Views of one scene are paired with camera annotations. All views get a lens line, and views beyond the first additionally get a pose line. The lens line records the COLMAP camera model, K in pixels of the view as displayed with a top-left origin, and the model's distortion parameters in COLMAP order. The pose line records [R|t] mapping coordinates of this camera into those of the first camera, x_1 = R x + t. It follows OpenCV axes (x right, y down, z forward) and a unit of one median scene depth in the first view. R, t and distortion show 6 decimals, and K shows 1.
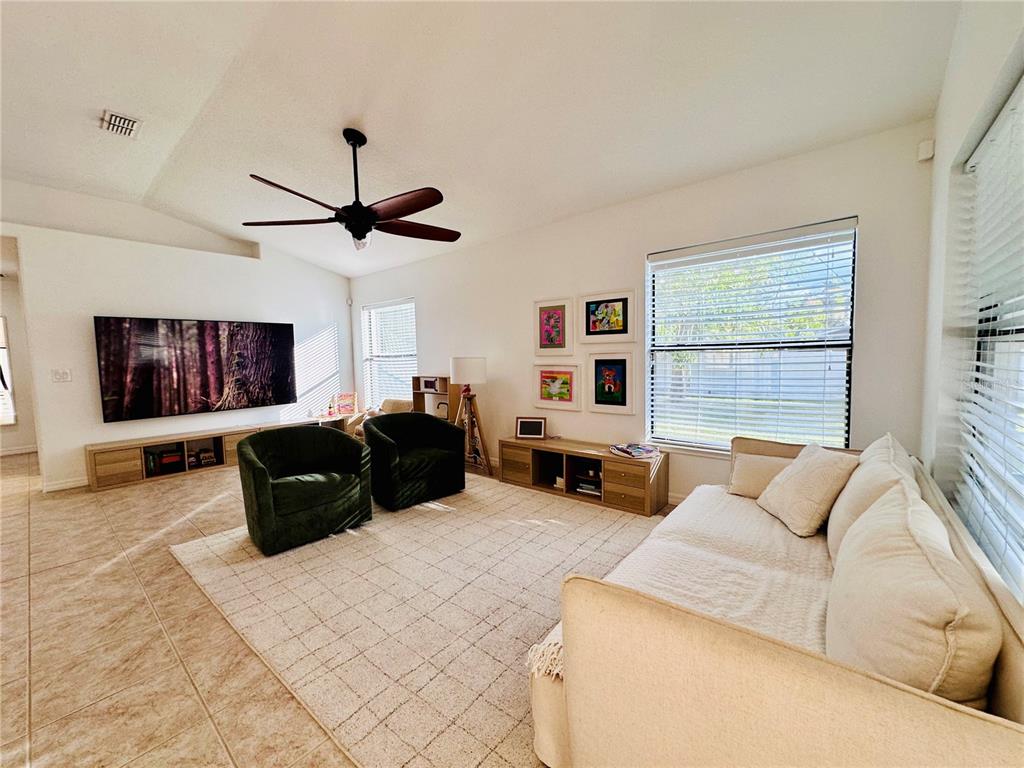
lens RADIAL K [[408.5, 0, 510.9], [0, 408.5, 384.3], [0, 0, 1]] dist [-0.006416, 0.001297]
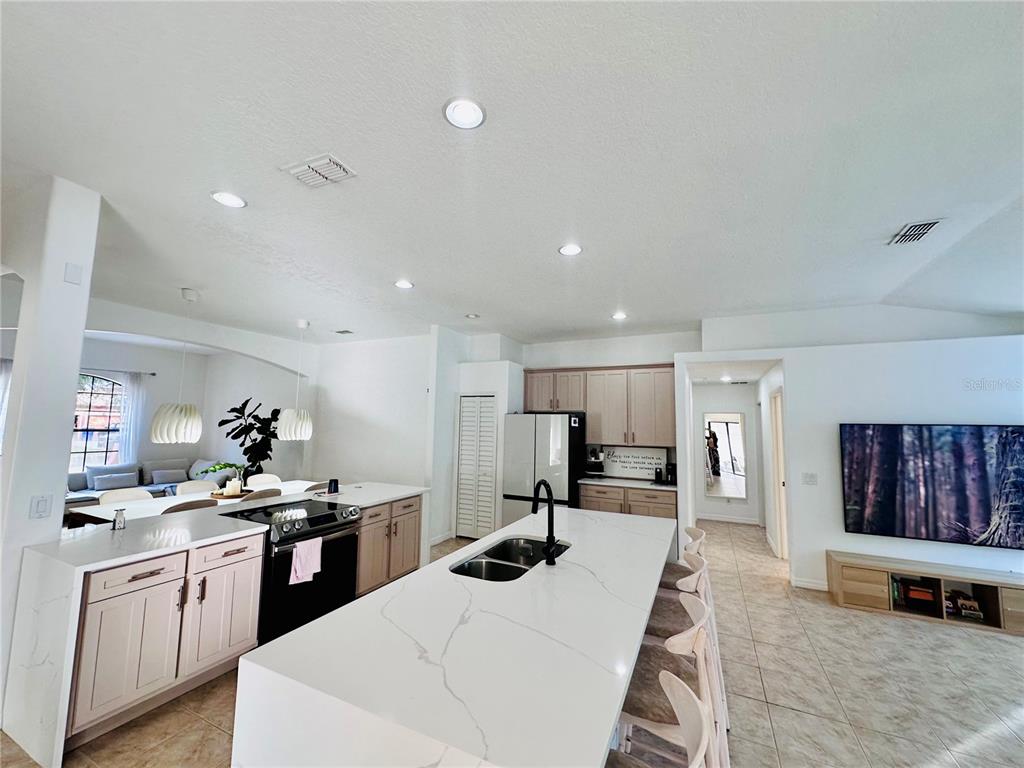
lens RADIAL K [[408.5, 0, 512.4], [0, 408.5, 383.7], [0, 0, 1]] dist [-0.006416, 0.001297]
pose [[0.252952, -0.068432, -0.965056, -0.248710], [-0.094055, 0.991031, -0.094926, -0.095528], [0.962896, 0.114780, 0.244246, -0.053005]]
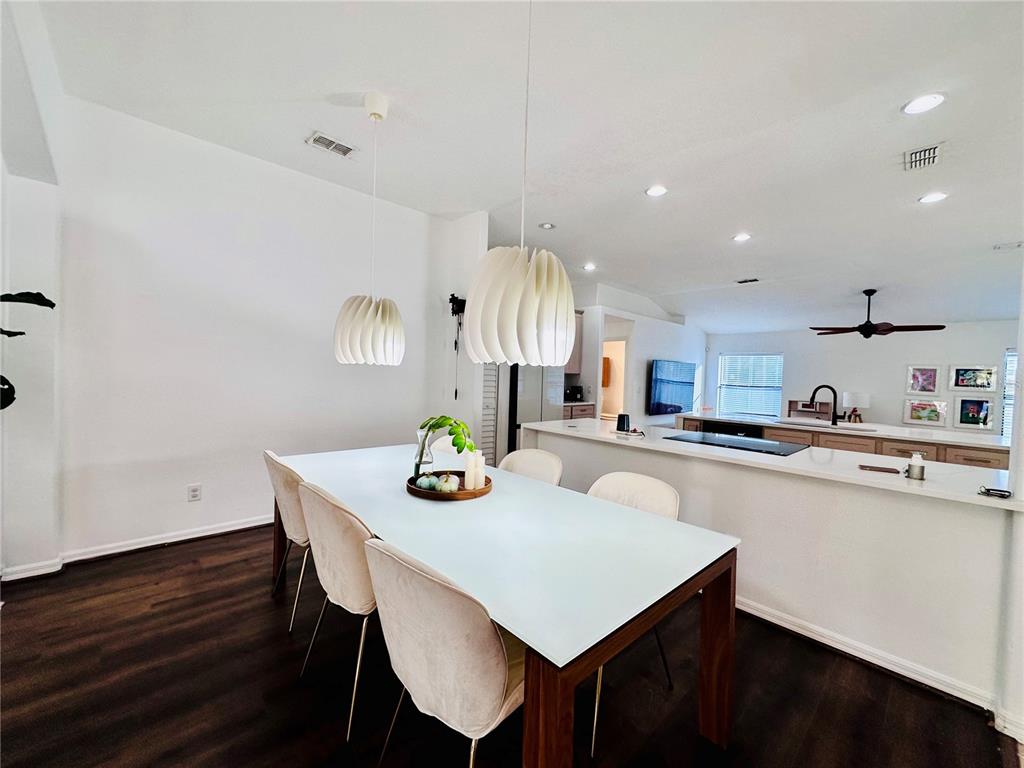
lens RADIAL K [[408.5, 0, 510.9], [0, 408.5, 385.7], [0, 0, 1]] dist [-0.006416, 0.001297]
pose [[0.990154, 0.059512, -0.126700, -1.482978], [-0.064914, 0.997131, -0.038941, 0.076100], [0.124019, 0.046783, 0.991176, -1.023723]]
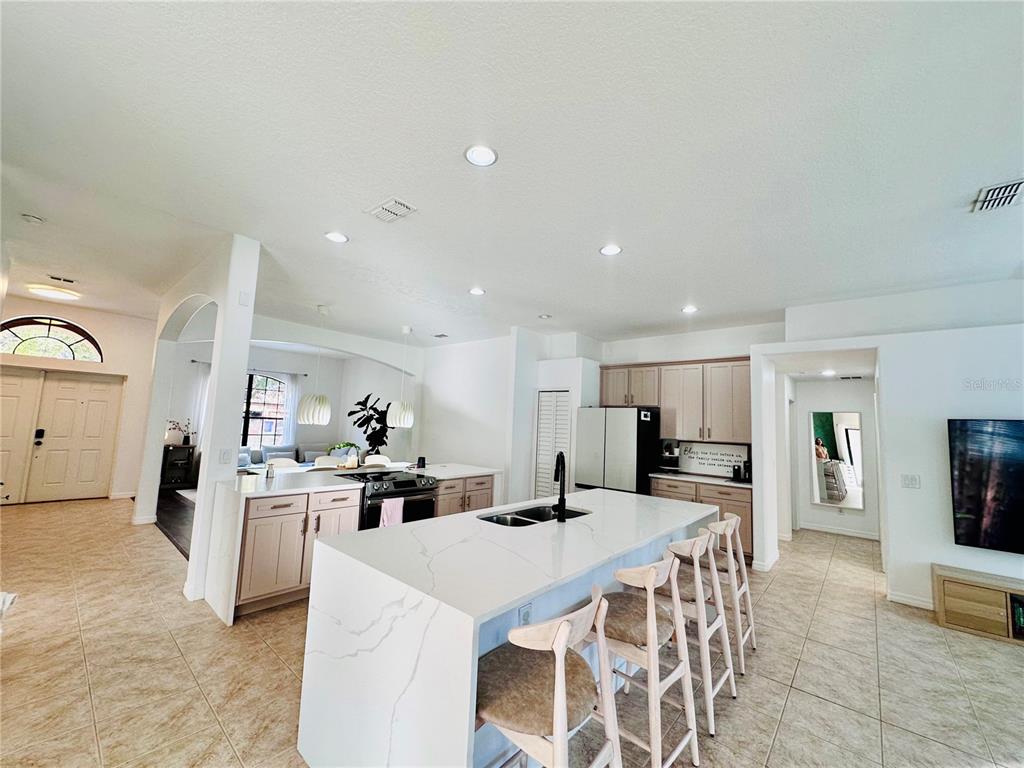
lens RADIAL K [[408.5, 0, 512.5], [0, 408.5, 383.9], [0, 0, 1]] dist [-0.006416, 0.001297]
pose [[-0.014968, -0.076522, -0.996956, -0.124514], [-0.114282, 0.990664, -0.074323, -0.071021], [0.993336, 0.112821, -0.023574, 0.069072]]
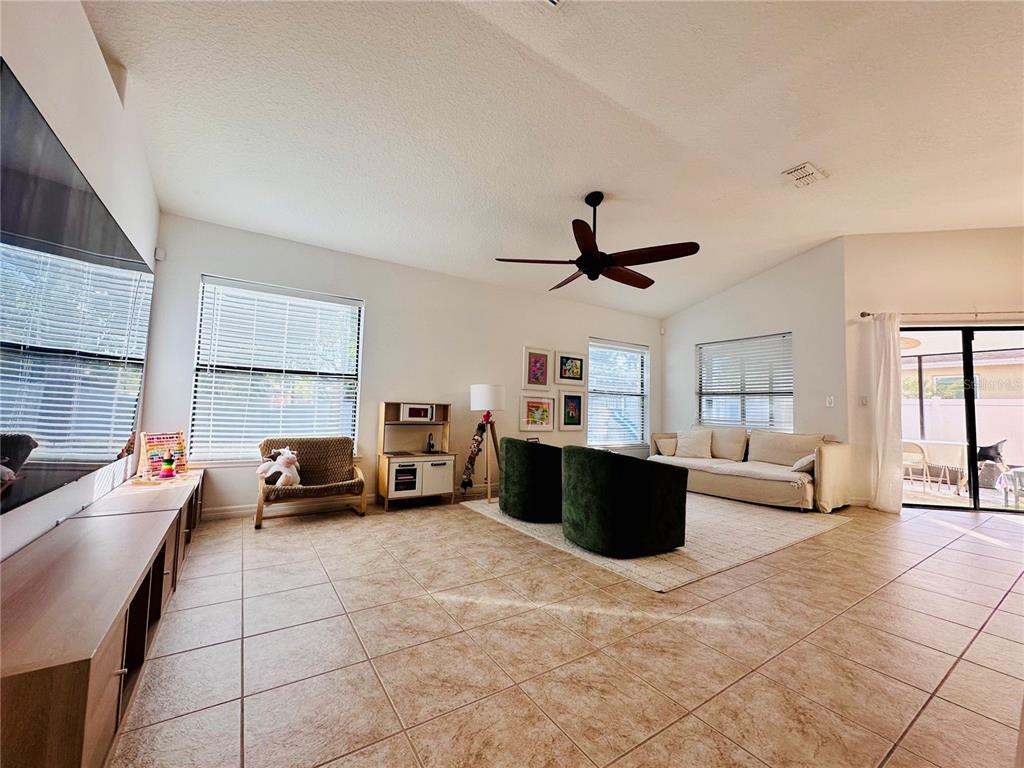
lens RADIAL K [[408.5, 0, 512.8], [0, 408.5, 385.9], [0, 0, 1]] dist [-0.006416, 0.001297]
pose [[0.284653, 0.085798, 0.954783, -1.171741], [0.033649, 0.994479, -0.099397, 0.044152], [-0.958040, 0.060421, 0.280194, 0.696656]]
